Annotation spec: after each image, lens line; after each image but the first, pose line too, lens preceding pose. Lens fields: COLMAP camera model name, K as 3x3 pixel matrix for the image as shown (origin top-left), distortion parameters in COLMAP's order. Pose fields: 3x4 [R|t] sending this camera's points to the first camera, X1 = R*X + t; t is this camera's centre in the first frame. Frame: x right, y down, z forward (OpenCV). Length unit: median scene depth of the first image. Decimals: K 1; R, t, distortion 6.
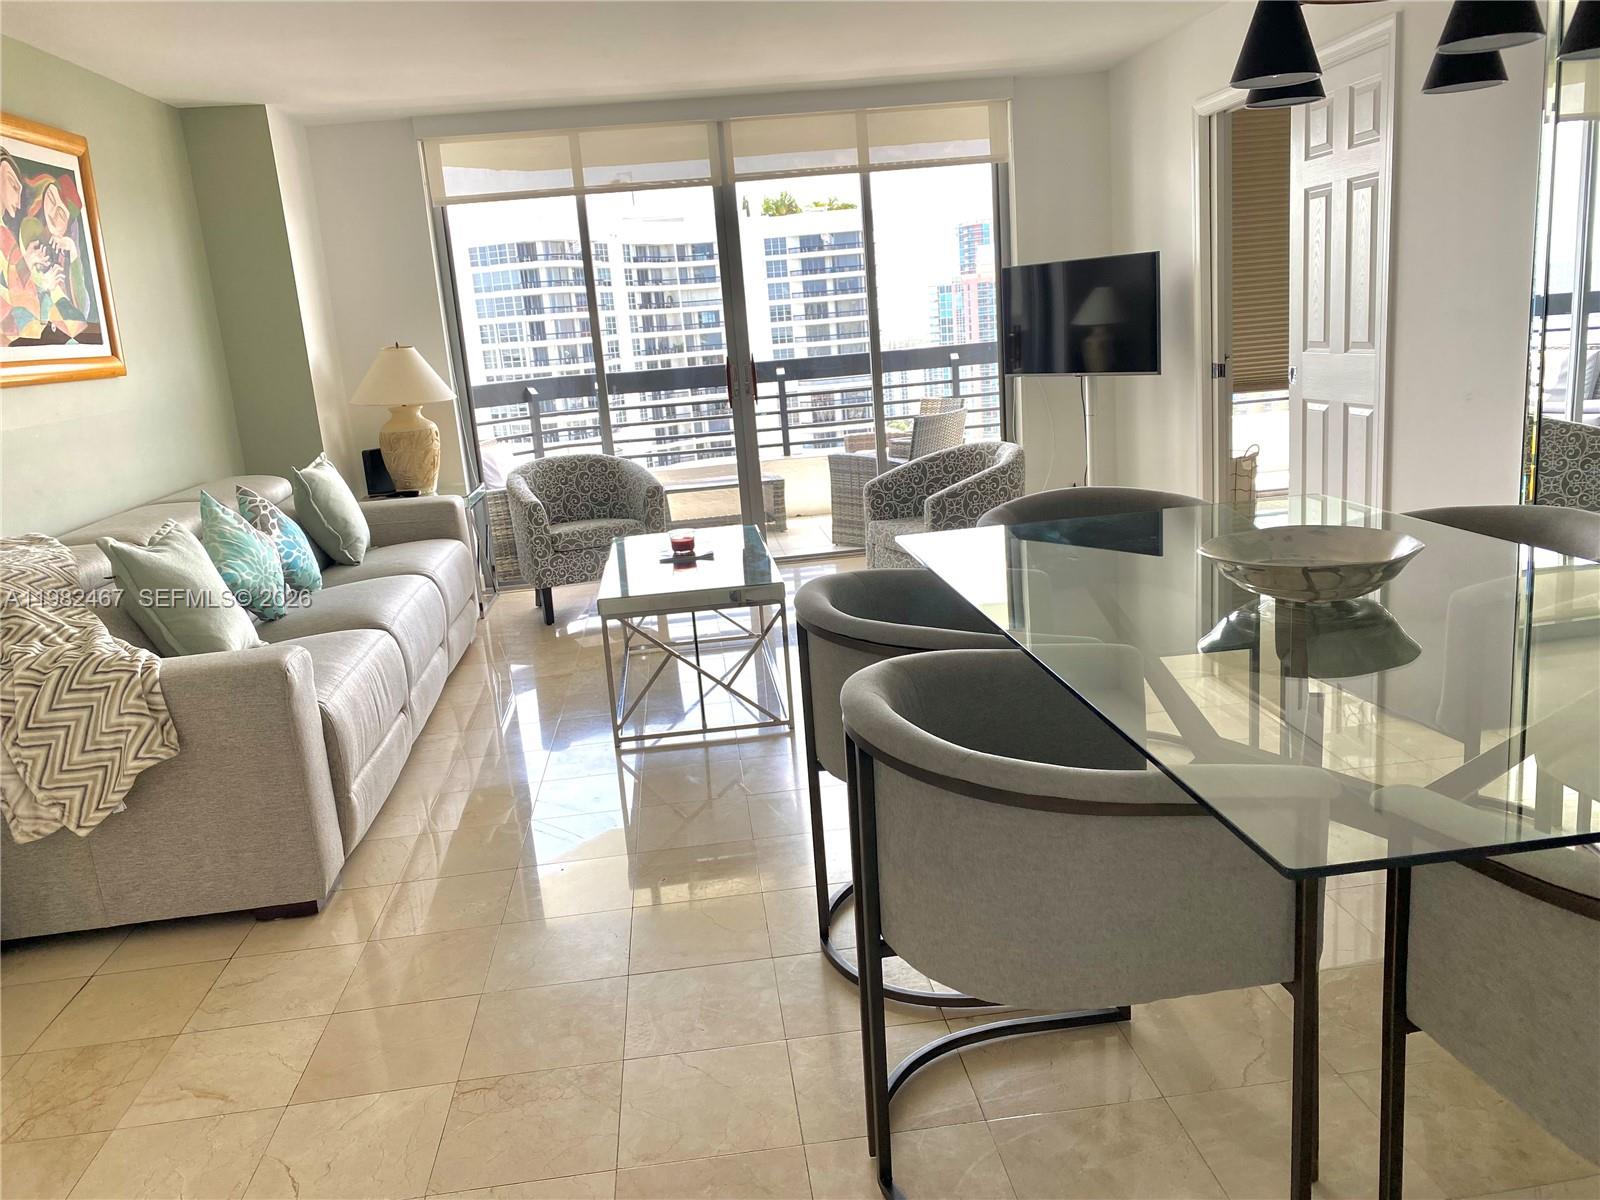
lens RADIAL K [[1231.8, 0, 797.7], [0, 1231.8, 582.3], [0, 0, 1]] dist [0.021892, -0.030727]
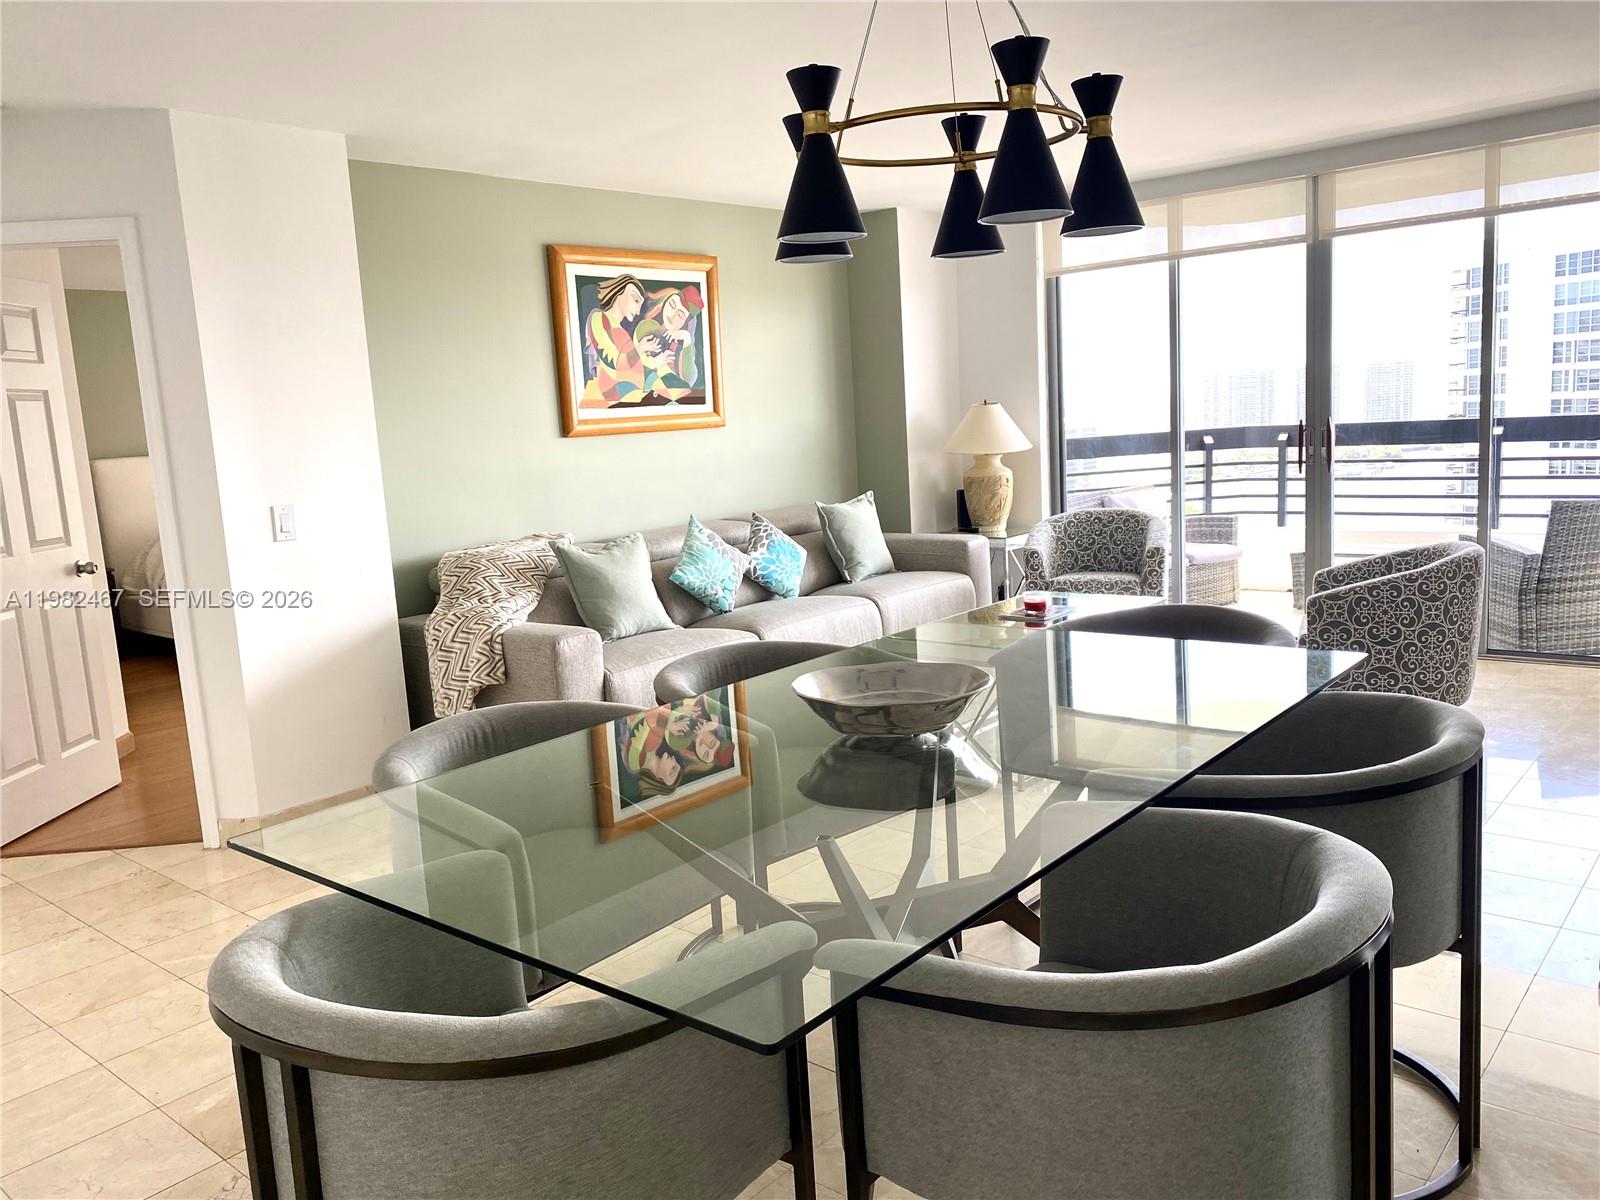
lens RADIAL K [[1231.8, 0, 808.0], [0, 1231.8, 604.3], [0, 0, 1]] dist [0.021892, -0.030727]
pose [[0.696912, 0.147912, -0.701738, 0.397770], [-0.144025, 0.987431, 0.065096, -0.055136], [0.702546, 0.055702, 0.709455, 0.070833]]
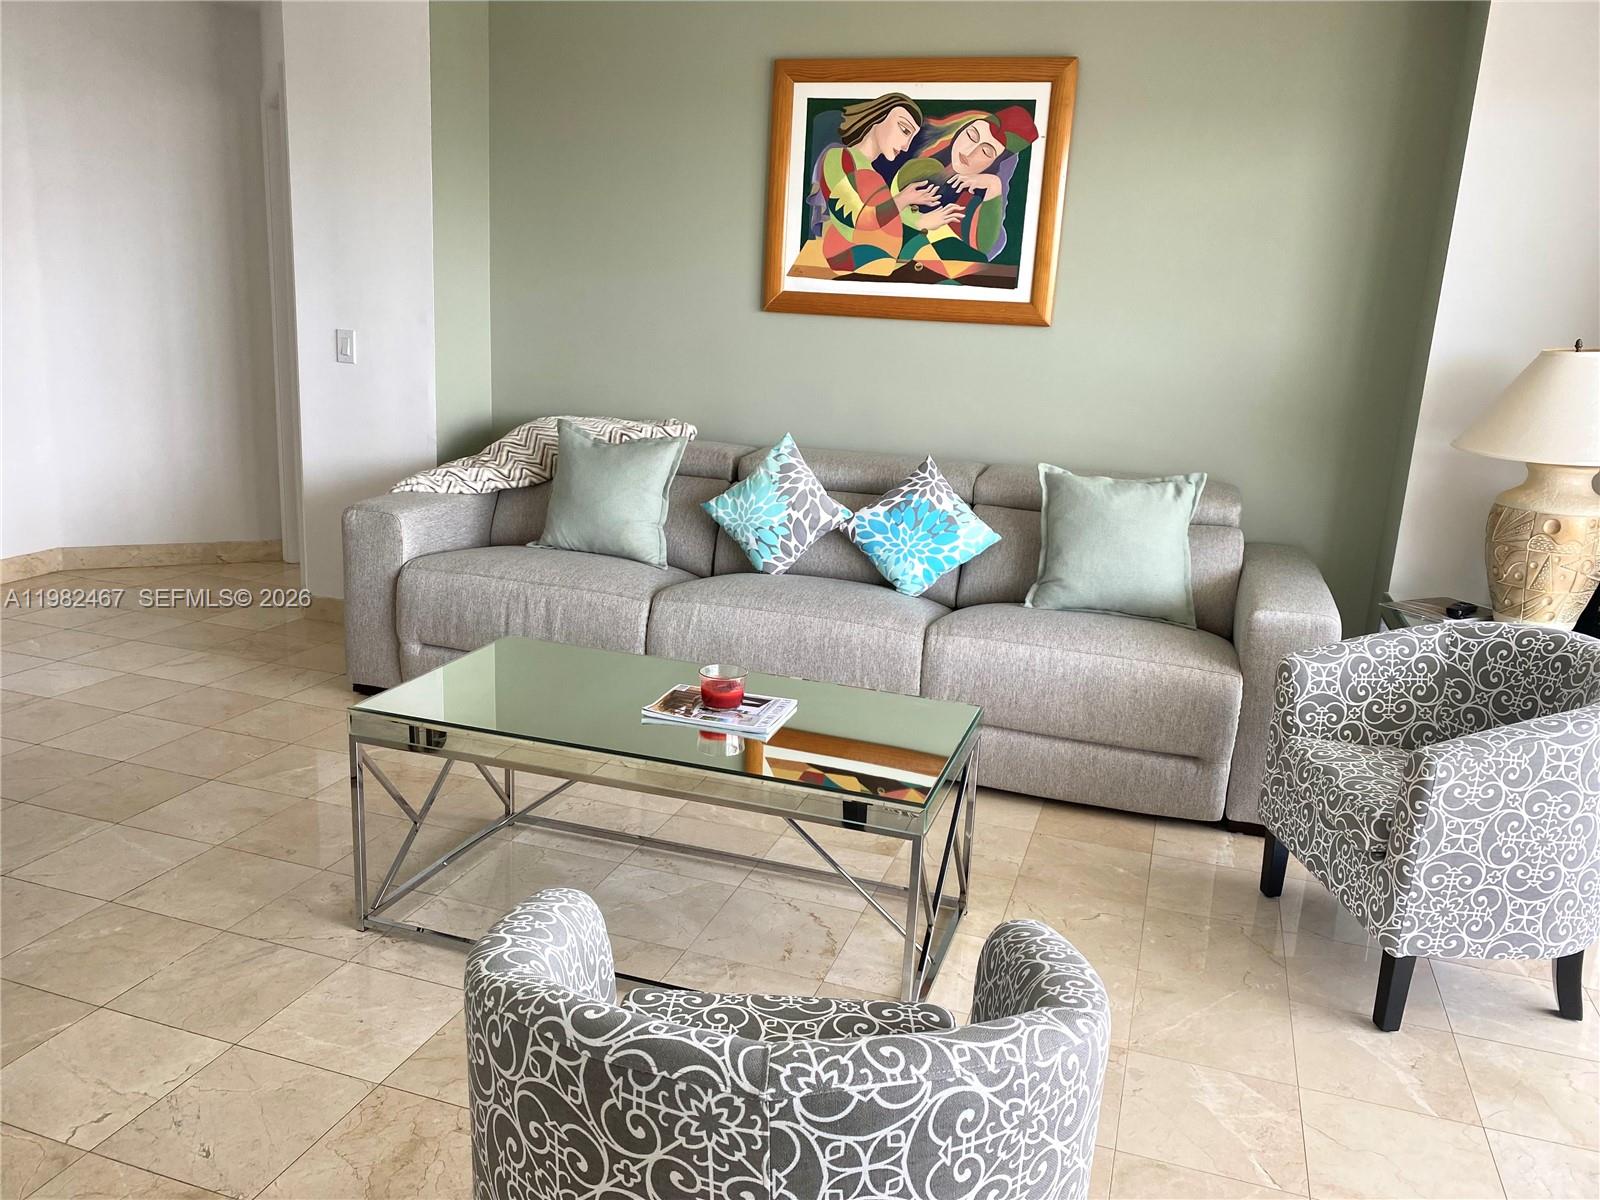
lens RADIAL K [[1231.8, 0, 786.5], [0, 1231.8, 597.2], [0, 0, 1]] dist [0.021892, -0.030727]
pose [[-0.406393, 0.277365, -0.870582, 0.289246], [-0.209537, 0.899127, 0.384272, -0.225130], [0.889348, 0.338585, -0.307280, 0.892233]]
